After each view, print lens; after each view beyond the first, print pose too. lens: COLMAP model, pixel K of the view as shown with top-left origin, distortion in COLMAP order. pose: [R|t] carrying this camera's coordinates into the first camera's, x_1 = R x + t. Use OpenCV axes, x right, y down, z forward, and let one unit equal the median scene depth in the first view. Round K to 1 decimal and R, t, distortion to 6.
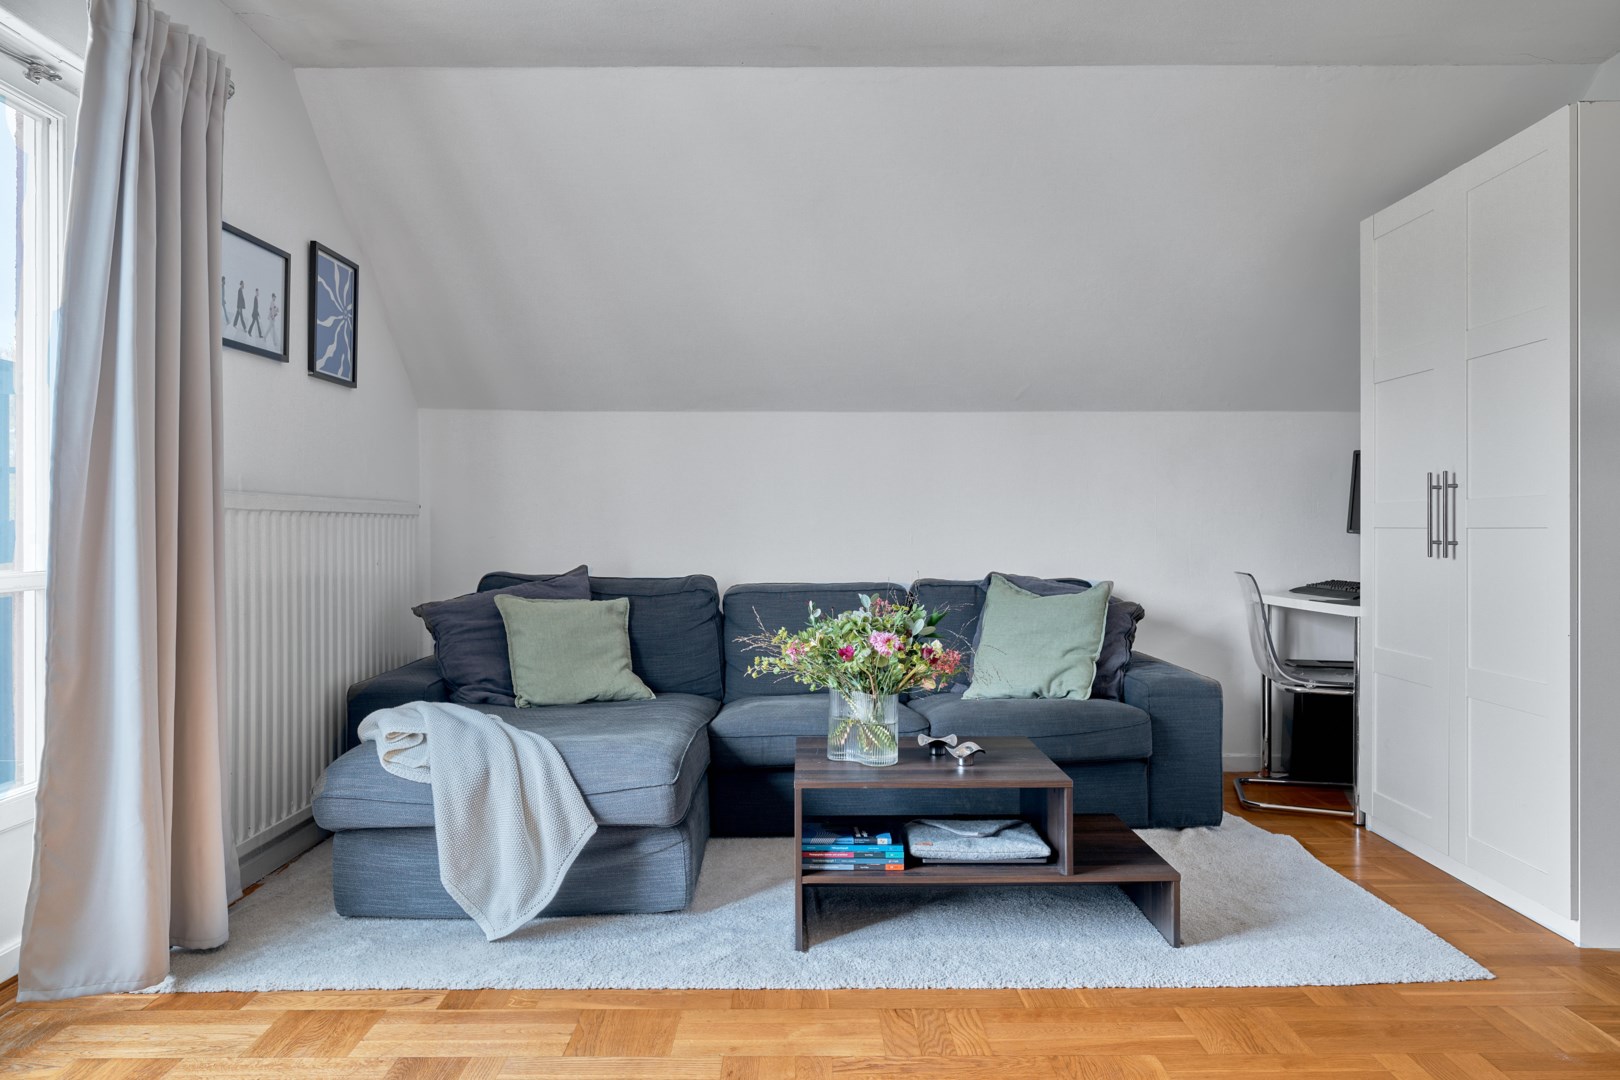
lens RADIAL K [[1072.2, 0, 810.0], [0, 1072.2, 540.0], [0, 0, 1]] dist [-0.002016, -0.001159]
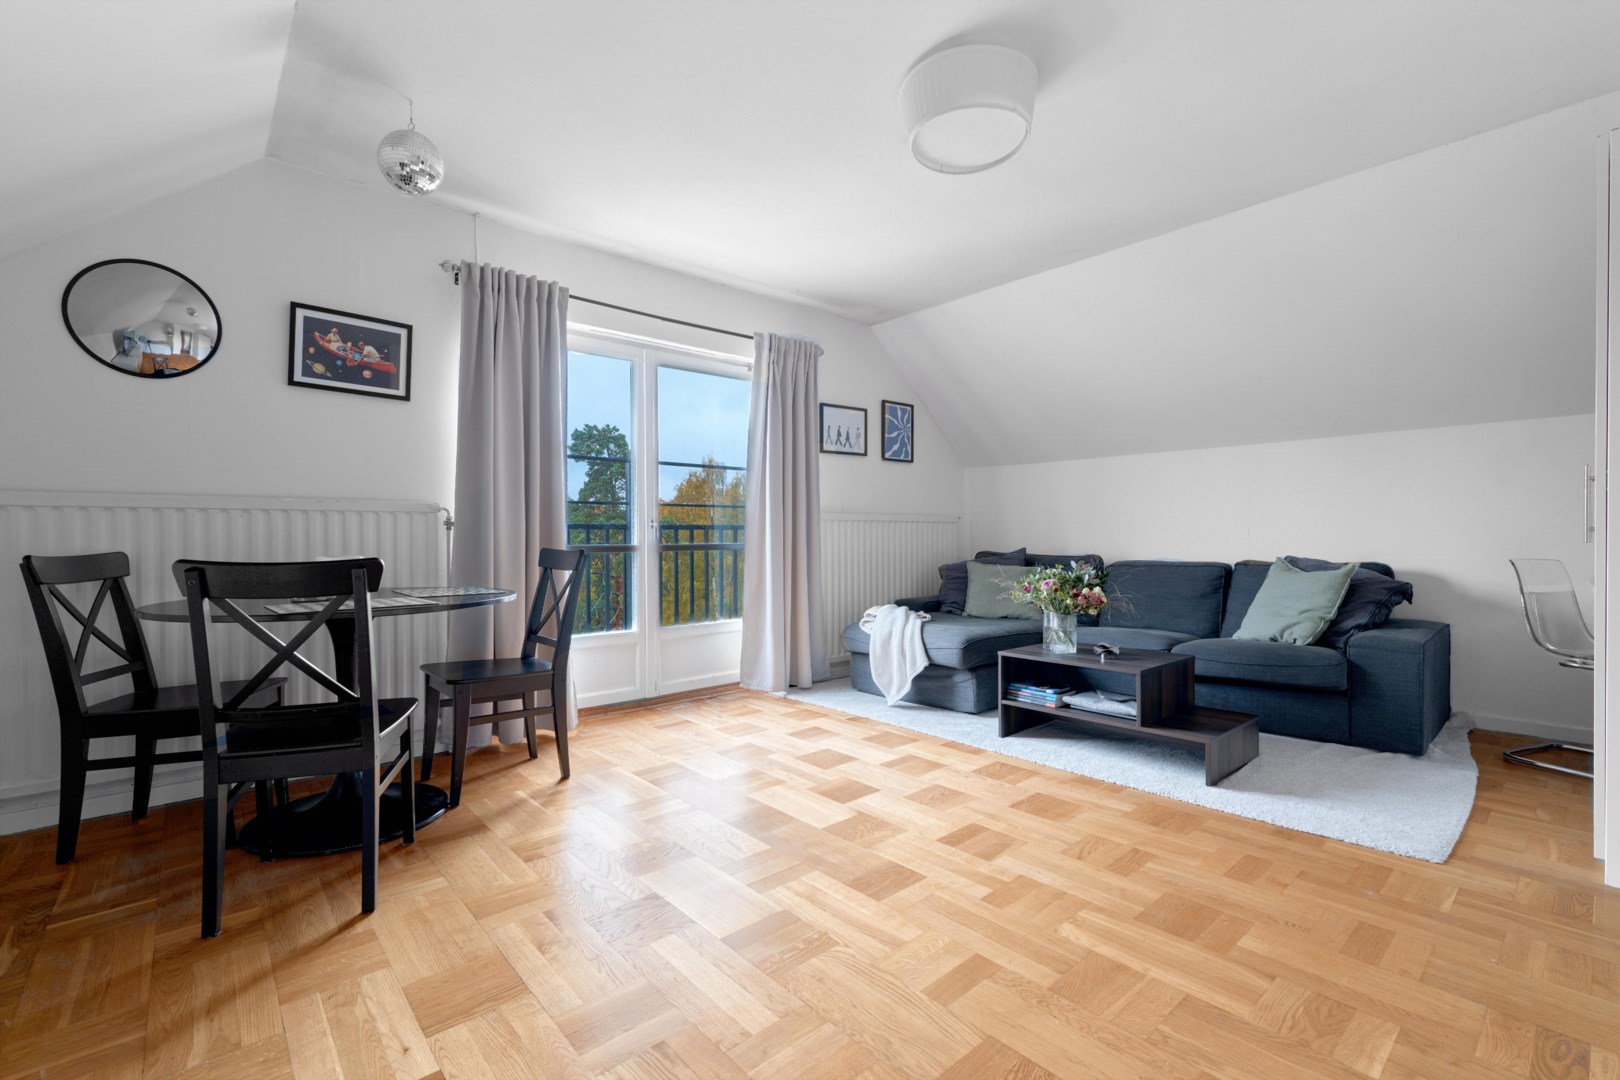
lens RADIAL K [[714.0, 0, 810.0], [0, 714.0, 540.0], [0, 0, 1]] dist [-0.000563, 0.000025]
pose [[0.655733, 0.001257, -0.754992, 0.687505], [-0.007194, 0.999964, -0.004583, 0.026928], [0.754959, 0.008437, 0.655718, -0.116125]]
